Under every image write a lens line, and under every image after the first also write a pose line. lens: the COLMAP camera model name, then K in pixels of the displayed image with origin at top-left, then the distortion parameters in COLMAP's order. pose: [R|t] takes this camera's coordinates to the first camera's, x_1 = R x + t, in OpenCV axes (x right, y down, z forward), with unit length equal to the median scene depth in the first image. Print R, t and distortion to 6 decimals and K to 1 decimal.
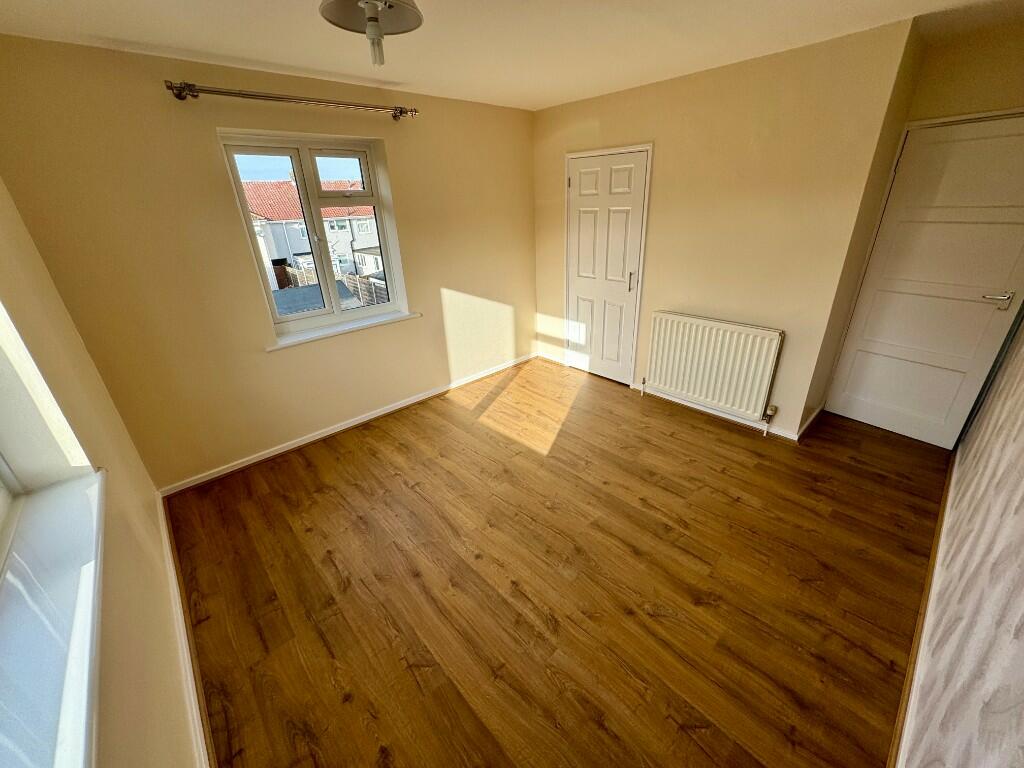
lens RADIAL K [[408.9, 0, 512.3], [0, 408.9, 381.0], [0, 0, 1]] dist [0.001256, -0.000341]
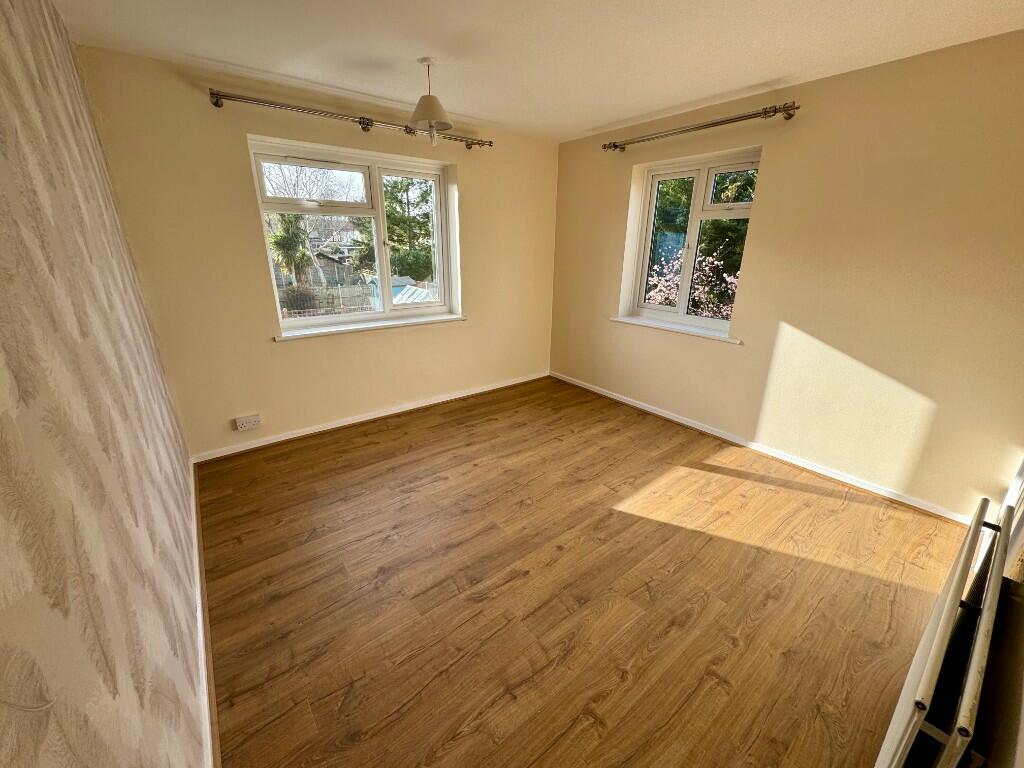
lens RADIAL K [[408.9, 0, 516.6], [0, 408.9, 383.0], [0, 0, 1]] dist [0.001256, -0.000341]
pose [[-0.071549, 0.360528, -0.930000, 0.839969], [-0.408277, 0.840116, 0.357094, -0.270403], [0.910050, 0.405247, 0.087085, 0.691497]]
